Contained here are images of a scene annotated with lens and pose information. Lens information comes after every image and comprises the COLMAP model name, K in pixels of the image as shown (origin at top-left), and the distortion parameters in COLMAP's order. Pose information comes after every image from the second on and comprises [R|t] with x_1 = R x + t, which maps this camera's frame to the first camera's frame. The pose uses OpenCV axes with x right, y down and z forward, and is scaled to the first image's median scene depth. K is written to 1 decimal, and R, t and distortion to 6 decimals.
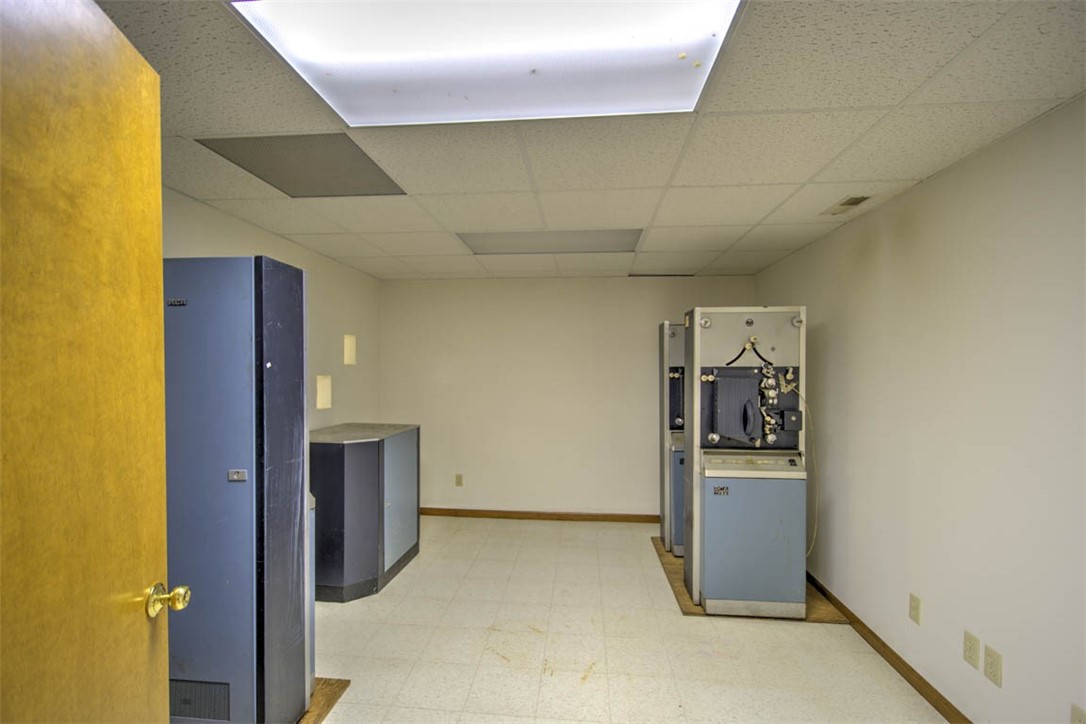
lens RADIAL K [[464.5, 0, 543.1], [0, 464.5, 368.4], [0, 0, 1]] dist [0.001035, -0.000941]
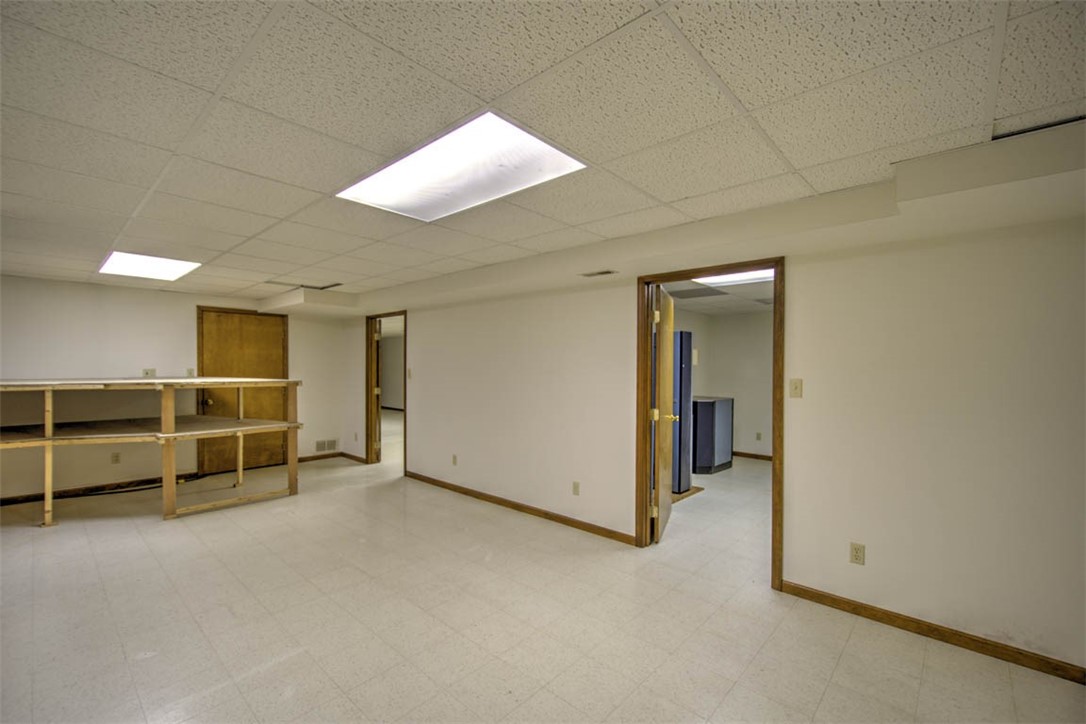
lens RADIAL K [[464.5, 0, 542.6], [0, 464.5, 367.1], [0, 0, 1]] dist [0.001035, -0.000941]
pose [[0.797380, 0.011380, -0.603370, 0.285215], [-0.008815, 0.999935, 0.007211, -0.006429], [0.603413, -0.000432, 0.797429, -1.094511]]
